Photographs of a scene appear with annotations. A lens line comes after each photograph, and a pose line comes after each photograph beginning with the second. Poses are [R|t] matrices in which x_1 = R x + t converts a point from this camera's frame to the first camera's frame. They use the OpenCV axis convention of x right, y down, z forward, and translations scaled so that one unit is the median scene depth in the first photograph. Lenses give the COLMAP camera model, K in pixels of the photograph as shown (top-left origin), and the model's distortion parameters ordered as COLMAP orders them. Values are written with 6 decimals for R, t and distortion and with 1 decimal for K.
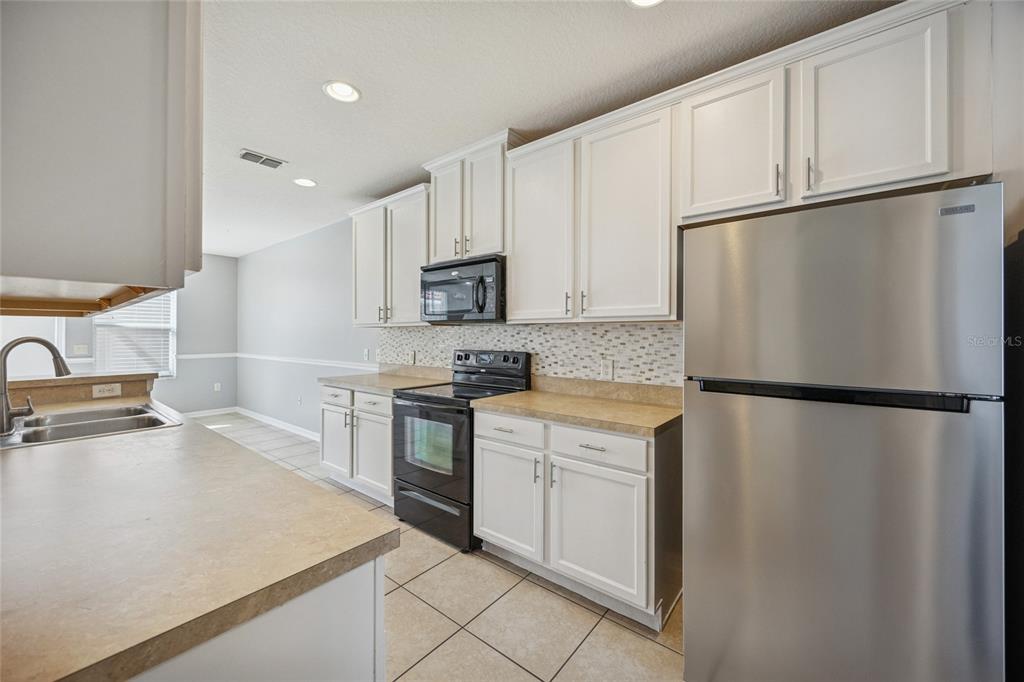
lens RADIAL K [[391.9, 0, 504.5], [0, 391.9, 335.0], [0, 0, 1]] dist [-0.009795, 0.001108]
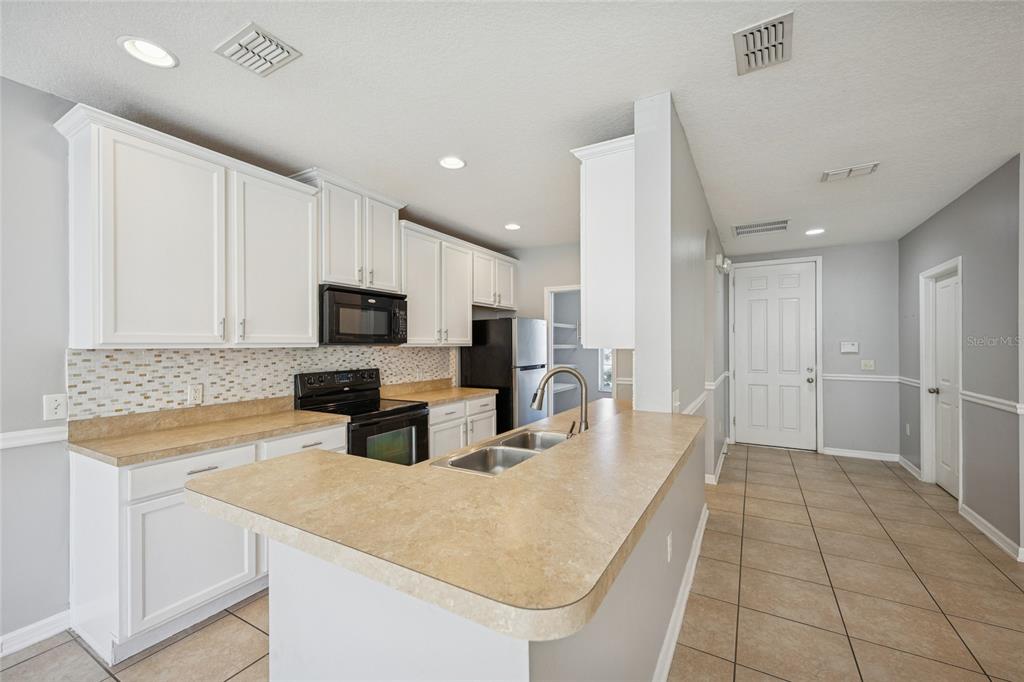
lens RADIAL K [[411.4, 0, 518.7], [0, 411.4, 344.6], [0, 0, 1]] dist [0.010053, -0.001389]
pose [[-0.165132, -0.005006, 0.986259, -1.343892], [-0.002364, 0.999986, 0.004680, -0.041053], [-0.986269, -0.001559, -0.165141, 0.775244]]
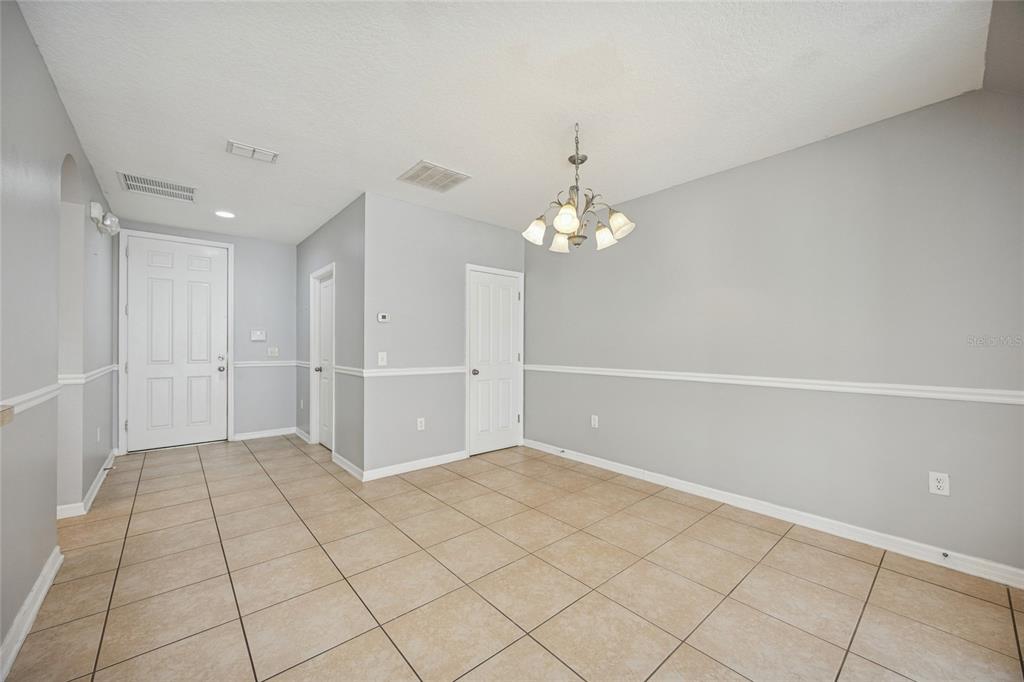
lens RADIAL K [[391.9, 0, 509.3], [0, 391.9, 345.7], [0, 0, 1]] dist [-0.009795, 0.001108]
pose [[-0.985031, -0.006397, 0.172257, -1.264963], [-0.007389, 0.999960, -0.005118, 0.025773], [-0.172217, -0.006314, -0.985039, 0.638818]]
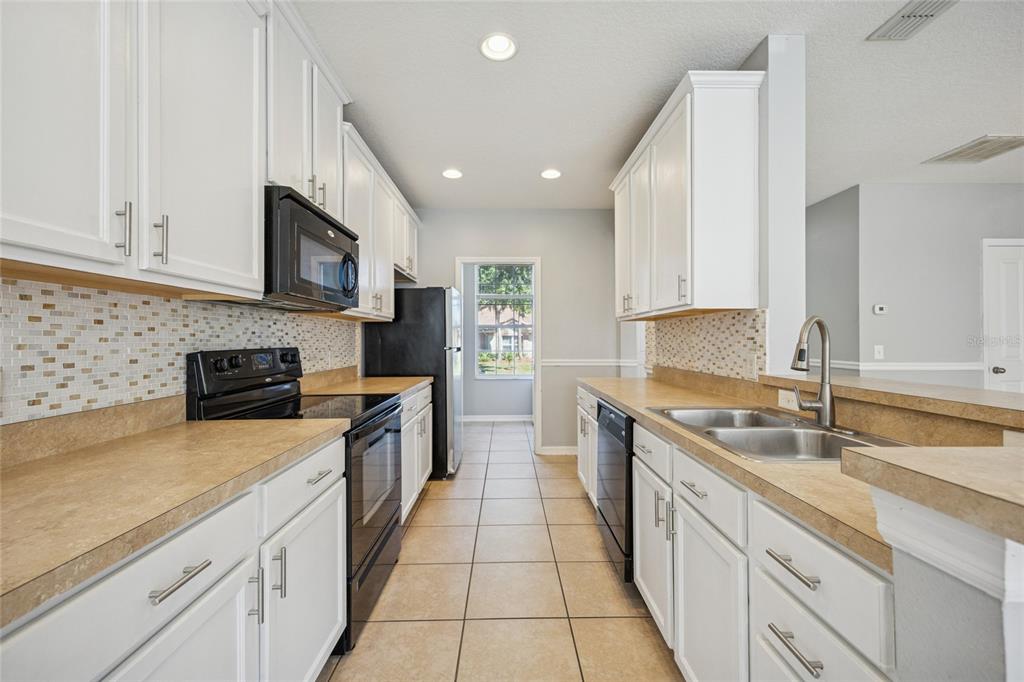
lens RADIAL K [[411.4, 0, 507.9], [0, 411.4, 337.0], [0, 0, 1]] dist [0.010053, -0.001389]
pose [[-0.639812, 0.003553, 0.768524, -0.875567], [-0.001483, 0.999982, -0.005857, 0.026690], [-0.768530, -0.004887, -0.639795, 1.215425]]
